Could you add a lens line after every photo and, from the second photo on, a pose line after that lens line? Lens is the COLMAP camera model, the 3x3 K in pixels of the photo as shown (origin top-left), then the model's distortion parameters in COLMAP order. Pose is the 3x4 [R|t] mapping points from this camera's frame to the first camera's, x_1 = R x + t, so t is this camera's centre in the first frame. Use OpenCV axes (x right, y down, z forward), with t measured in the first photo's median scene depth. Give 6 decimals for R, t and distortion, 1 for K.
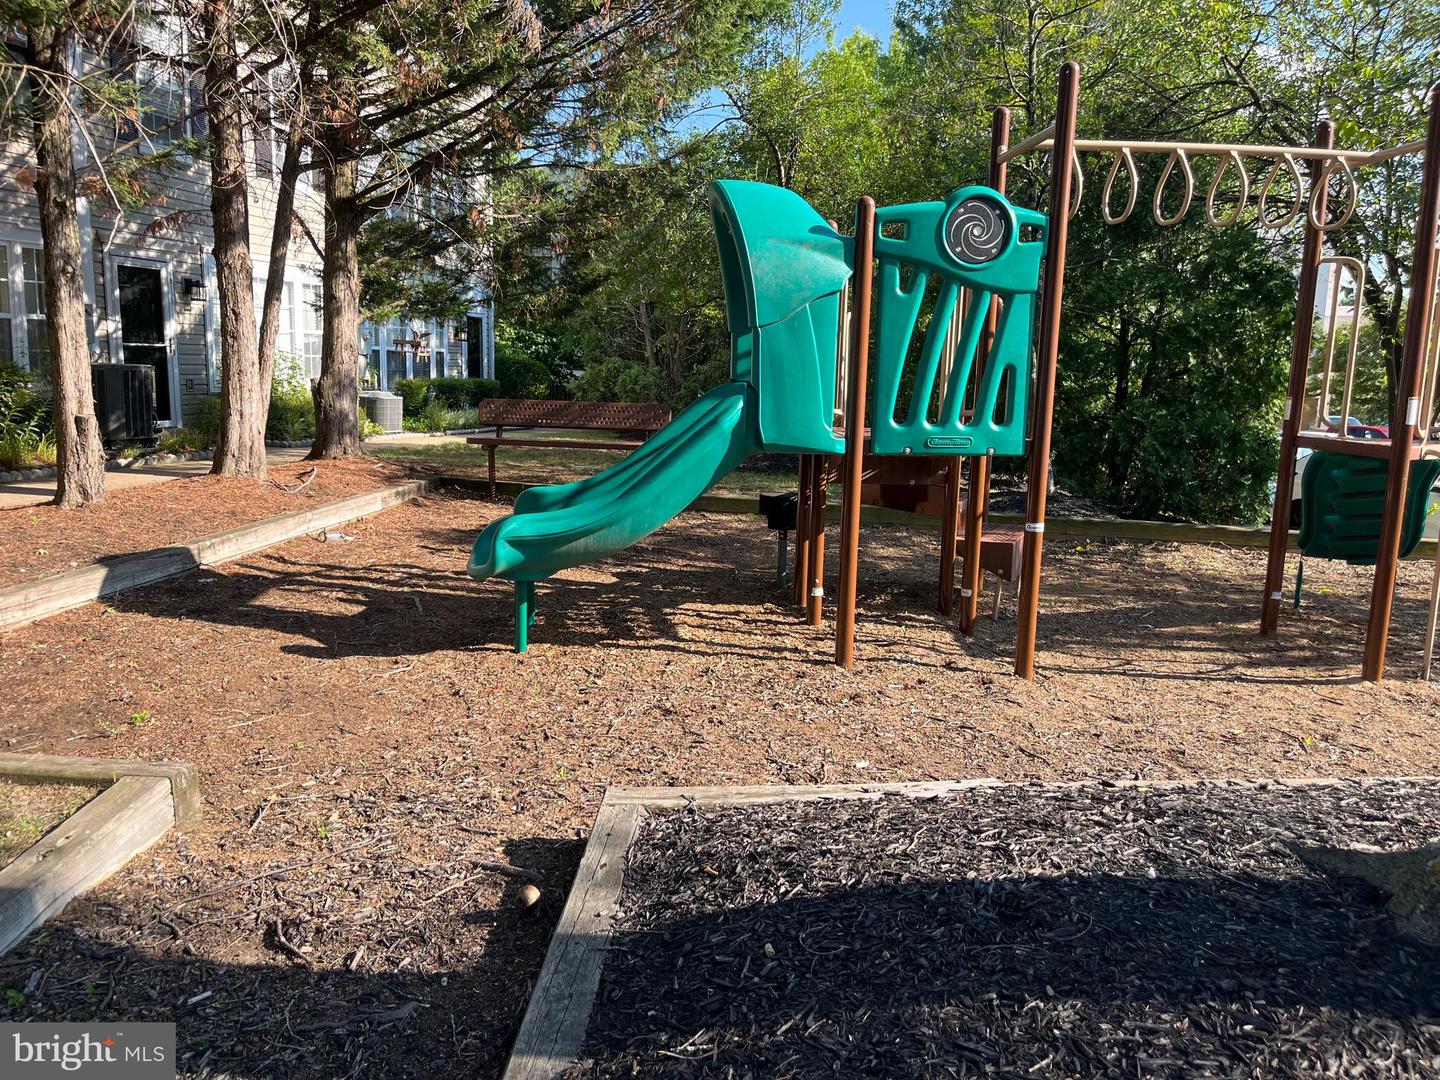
lens RADIAL K [[1028.1, 0, 720.0], [0, 1028.1, 540.0], [0, 0, 1]] dist [0.043232, -0.060455]
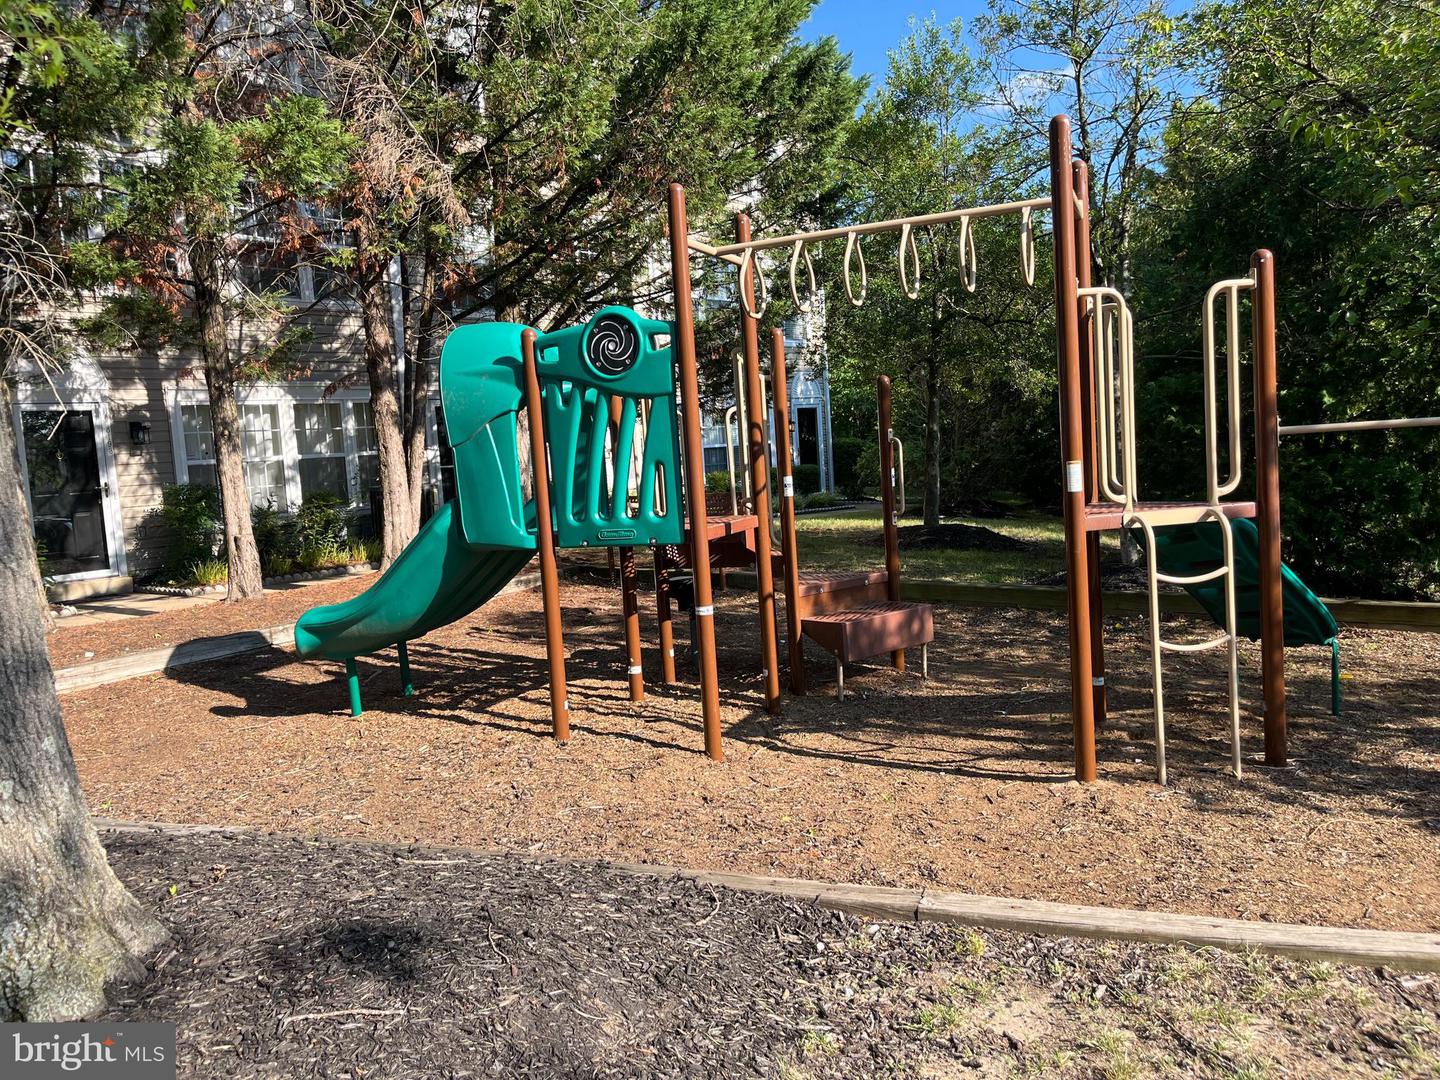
lens RADIAL K [[1028.1, 0, 720.0], [0, 1028.1, 540.0], [0, 0, 1]] dist [0.043232, -0.060455]
pose [[0.895557, -0.043036, -0.442860, 0.701790], [0.011796, 0.997258, -0.073057, -0.006871], [0.444789, 0.060203, 0.893609, 0.061668]]
